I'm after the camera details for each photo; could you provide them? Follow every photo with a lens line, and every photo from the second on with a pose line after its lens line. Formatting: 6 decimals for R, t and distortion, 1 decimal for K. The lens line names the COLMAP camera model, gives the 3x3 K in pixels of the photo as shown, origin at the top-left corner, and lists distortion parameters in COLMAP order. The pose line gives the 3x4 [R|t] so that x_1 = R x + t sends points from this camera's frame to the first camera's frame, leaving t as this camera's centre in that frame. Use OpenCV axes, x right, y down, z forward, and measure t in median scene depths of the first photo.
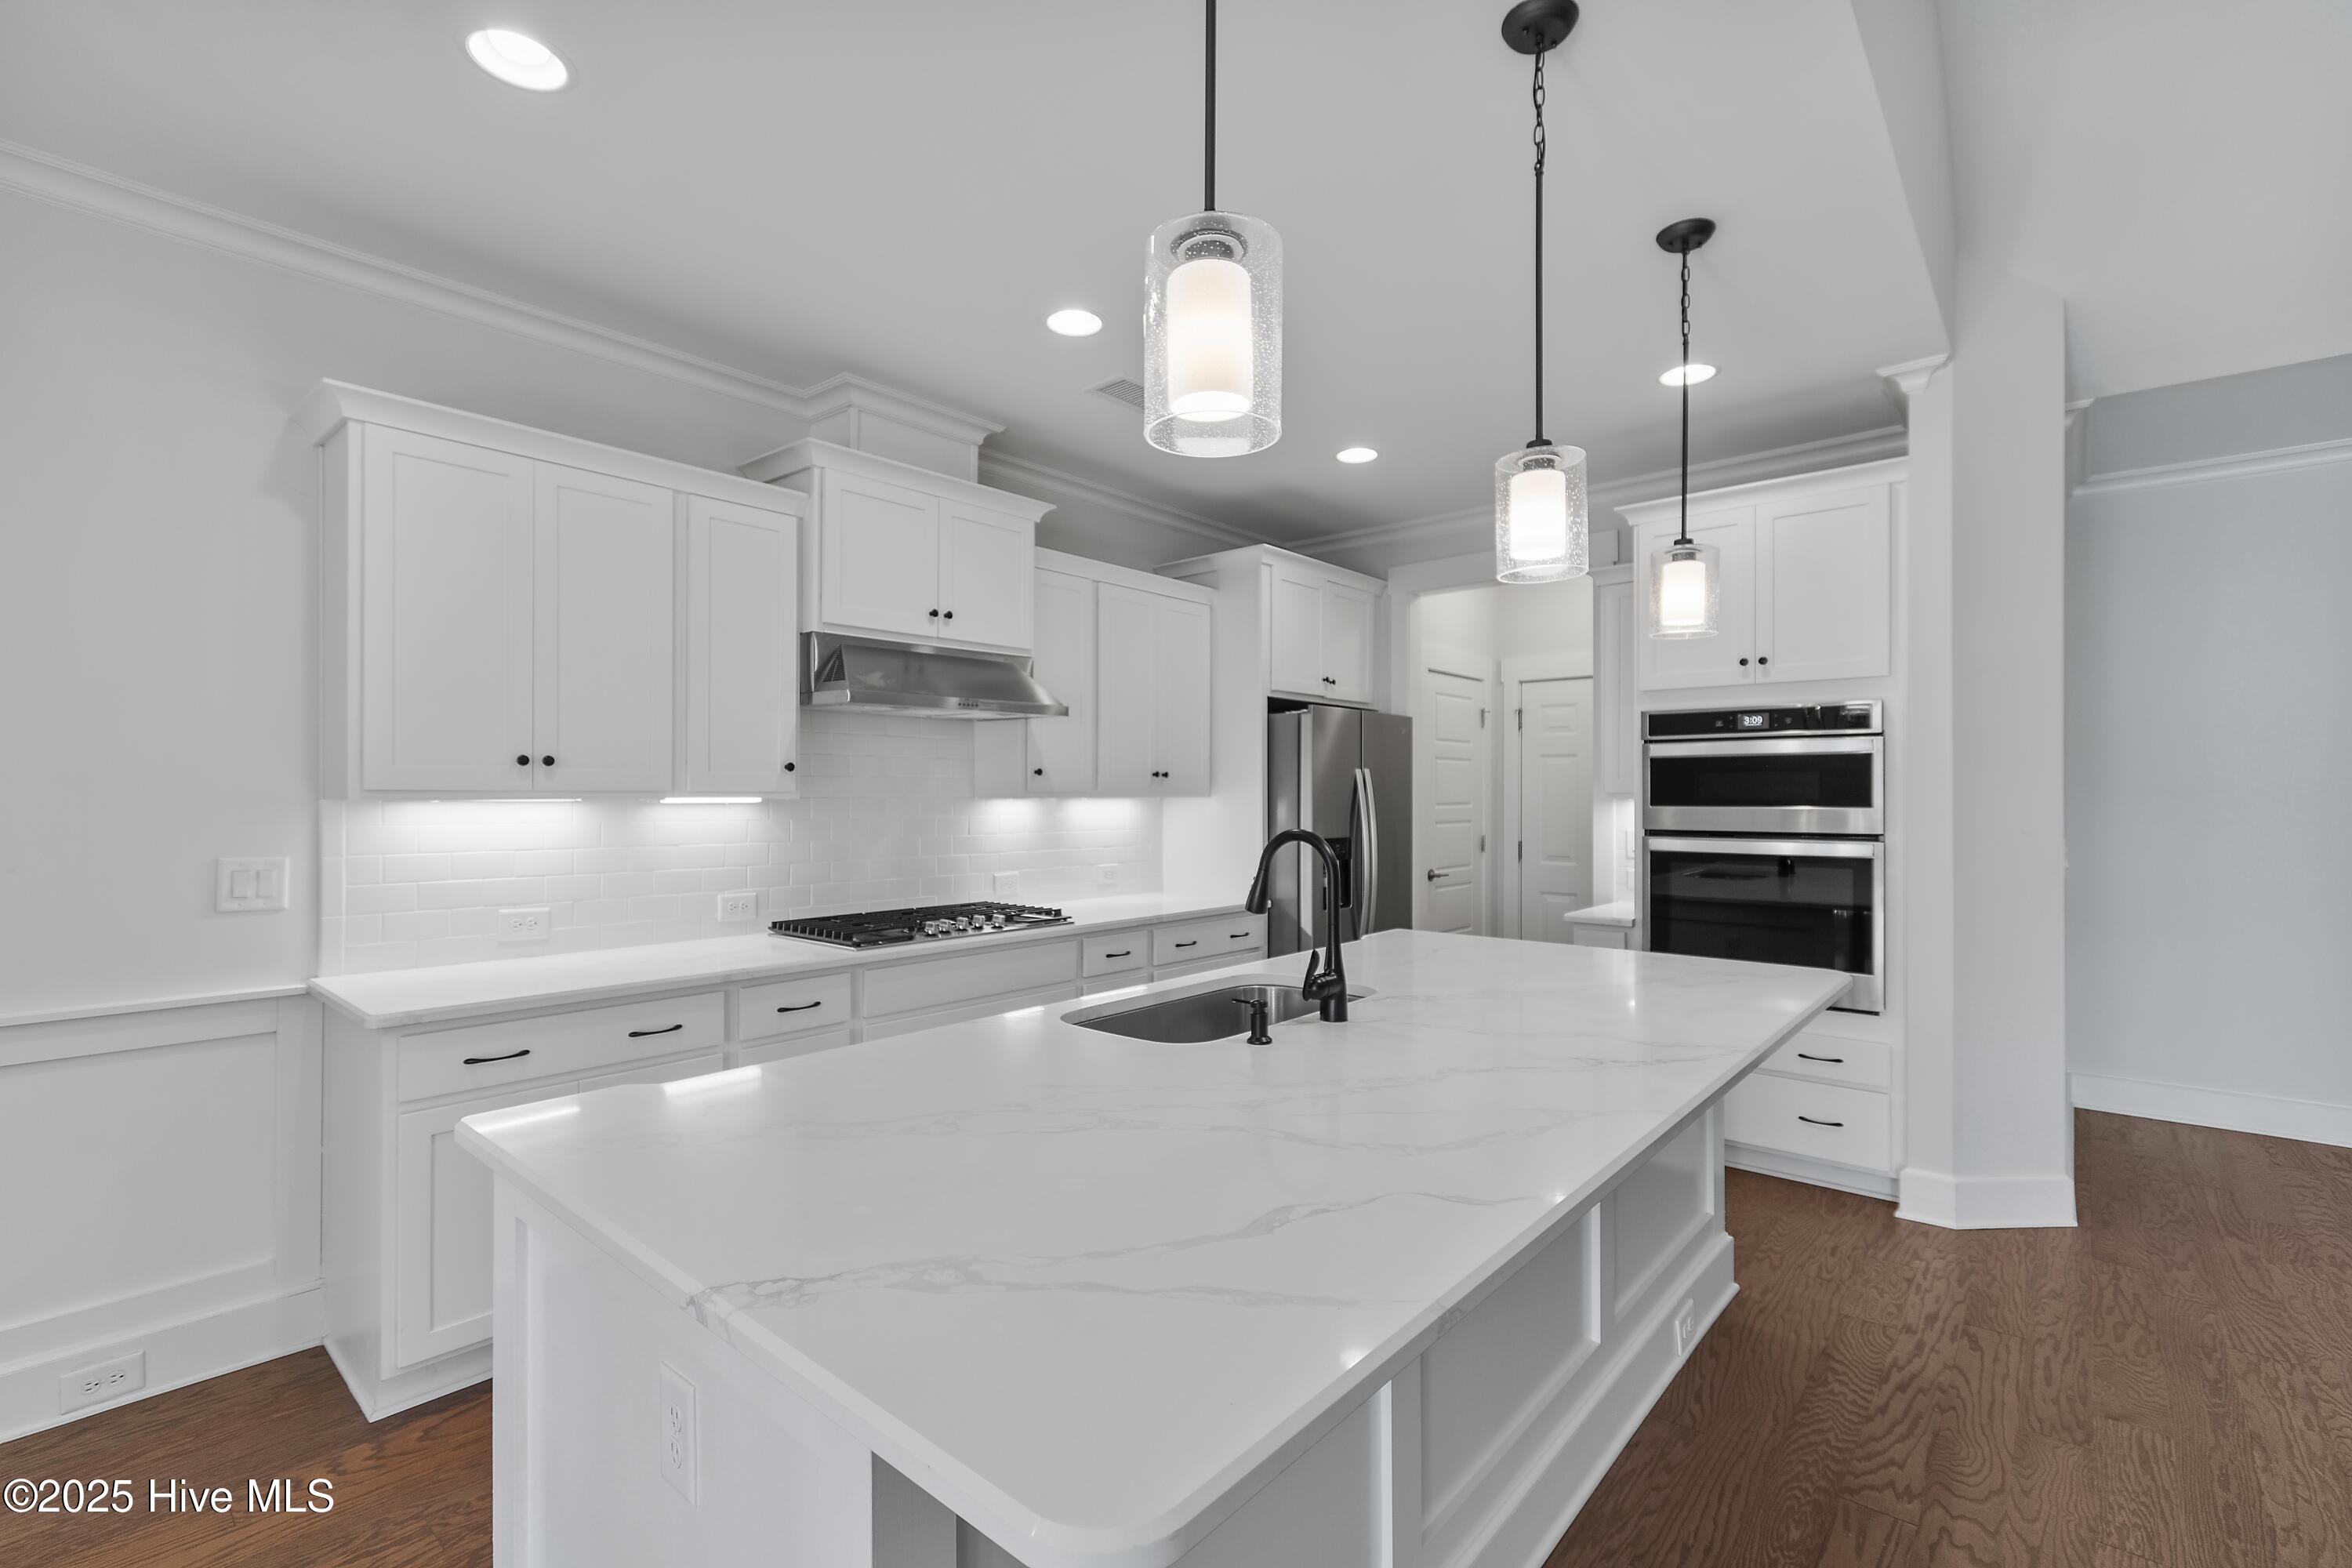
lens RADIAL K [[1037.6, 0, 1166.8], [0, 1037.6, 794.0], [0, 0, 1]] dist [0.000320, -0.000196]
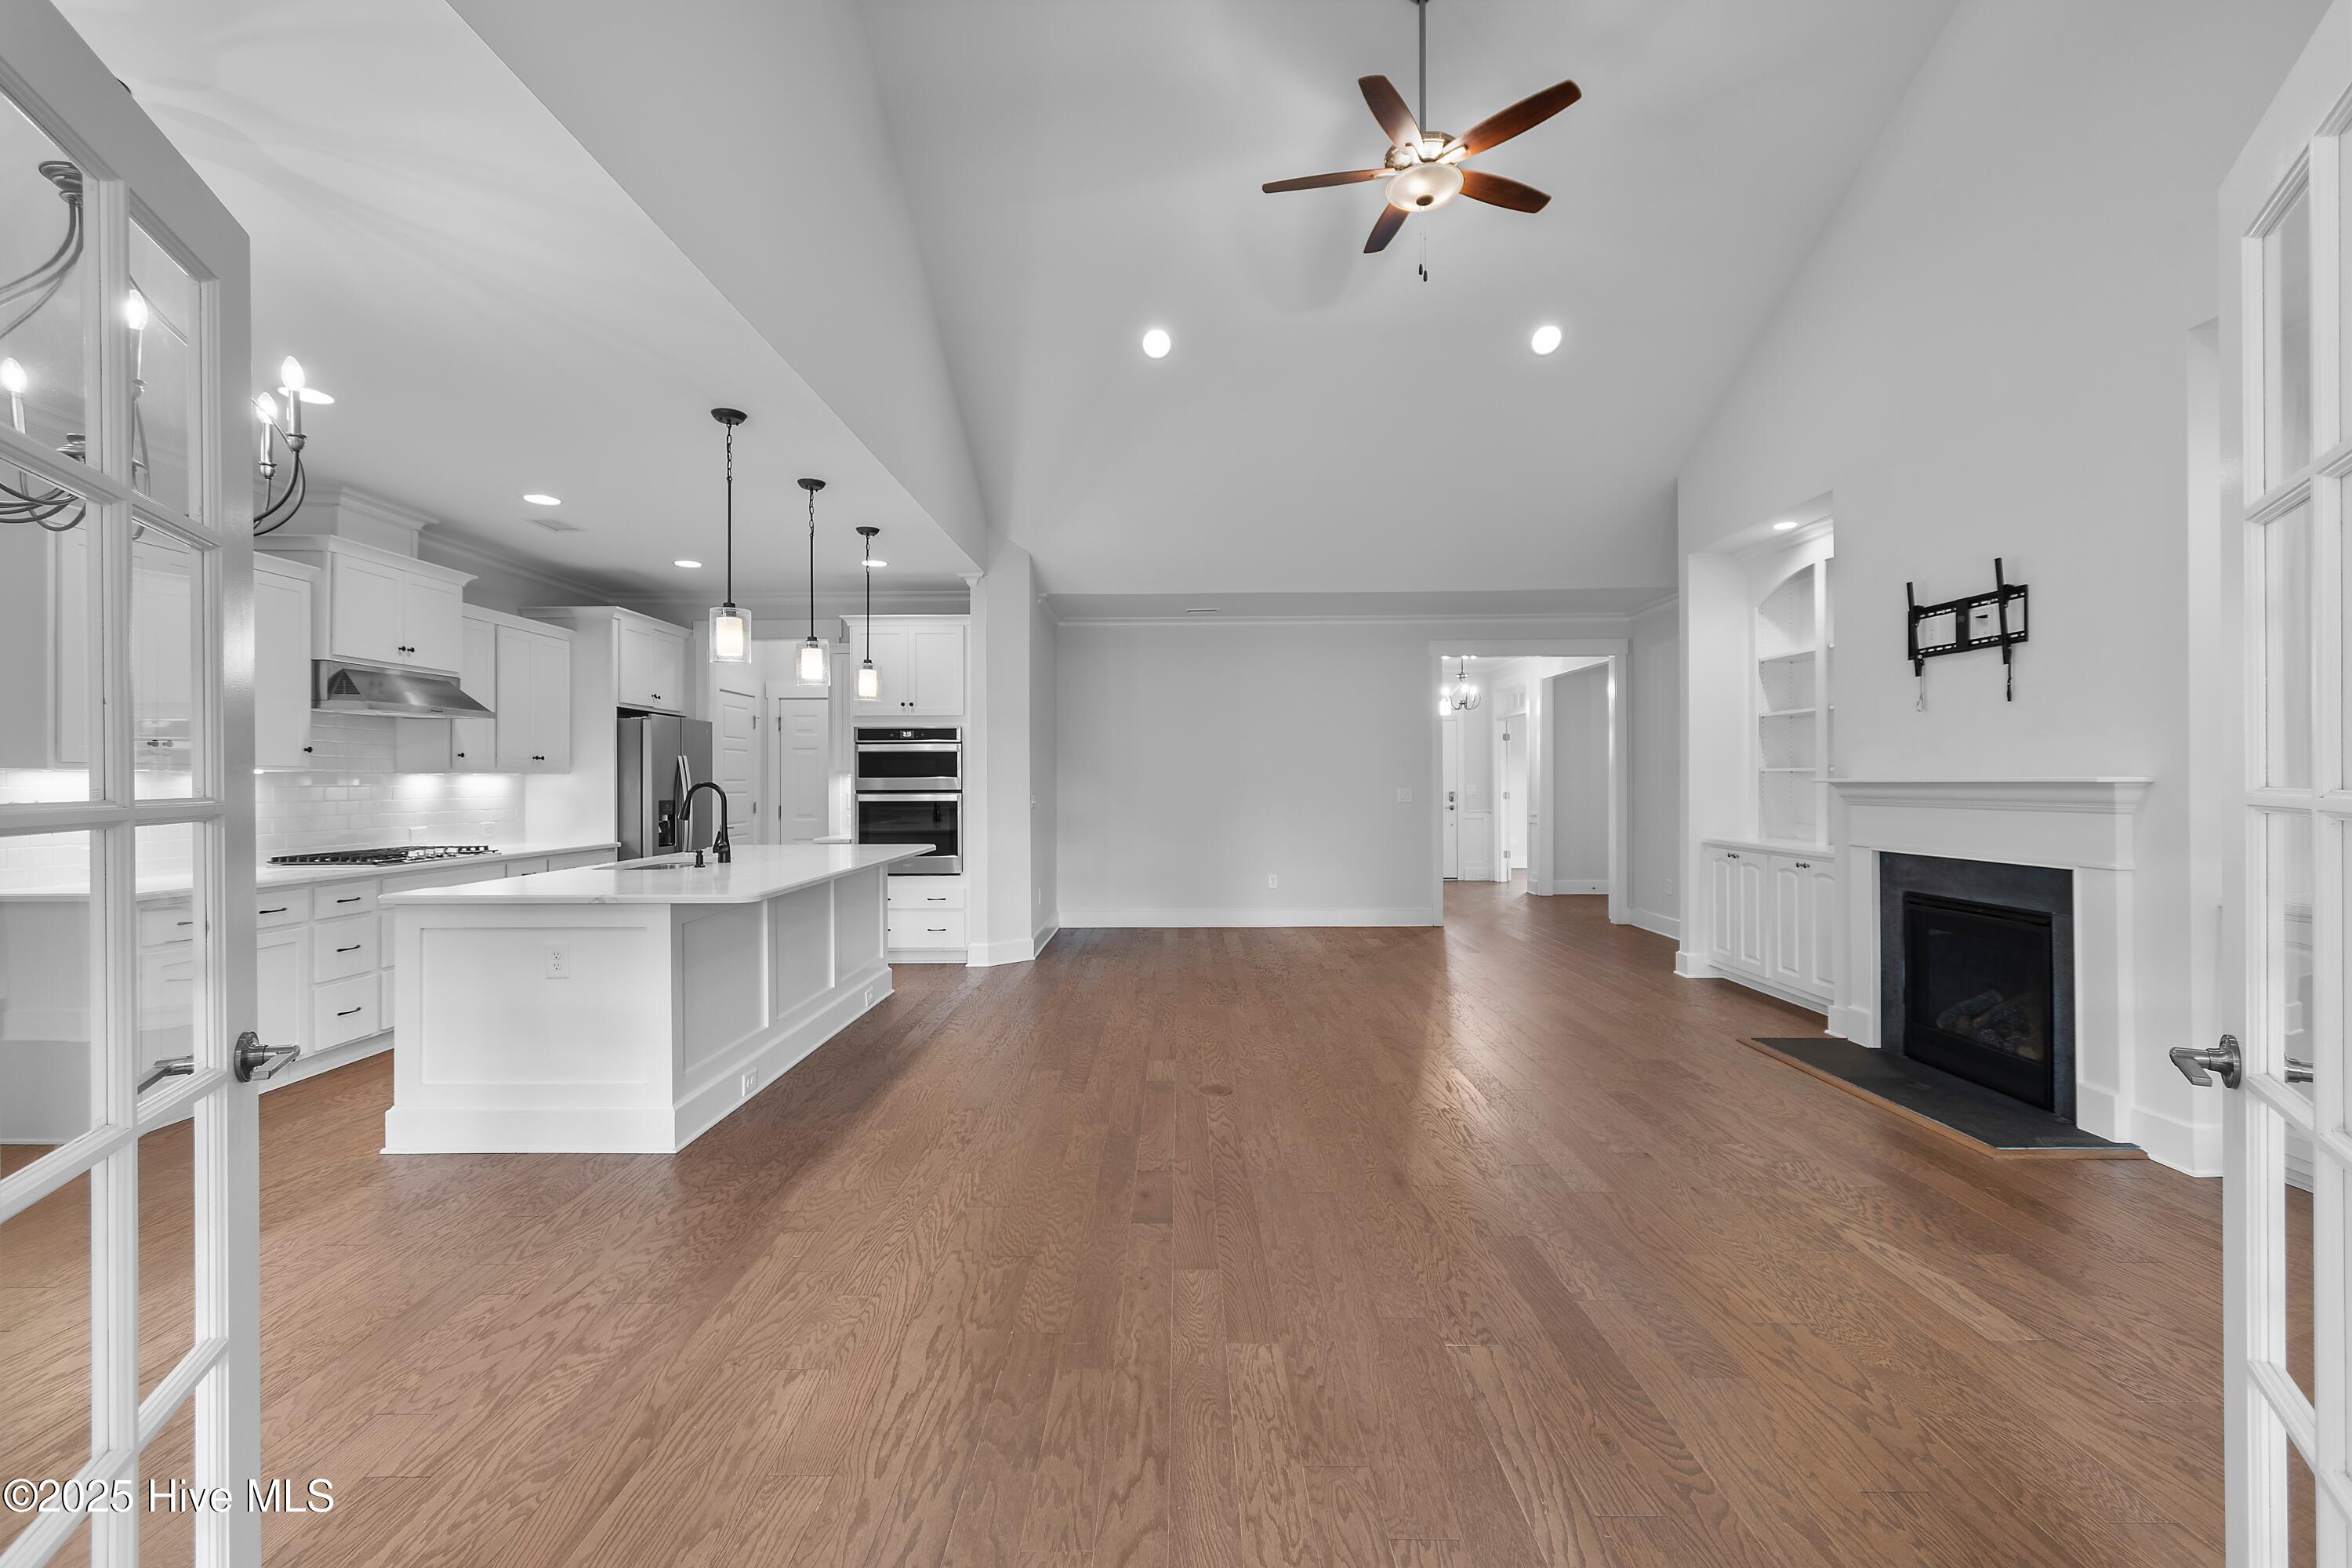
lens RADIAL K [[1039.7, 0, 1168.4], [0, 1039.7, 779.1], [0, 0, 1]] dist [0.004581, -0.000406]
pose [[0.757810, -0.001476, 0.652474, -0.358838], [0.003267, 0.999993, -0.001532, 0.020333], [-0.652468, 0.003293, 0.757809, -0.841911]]
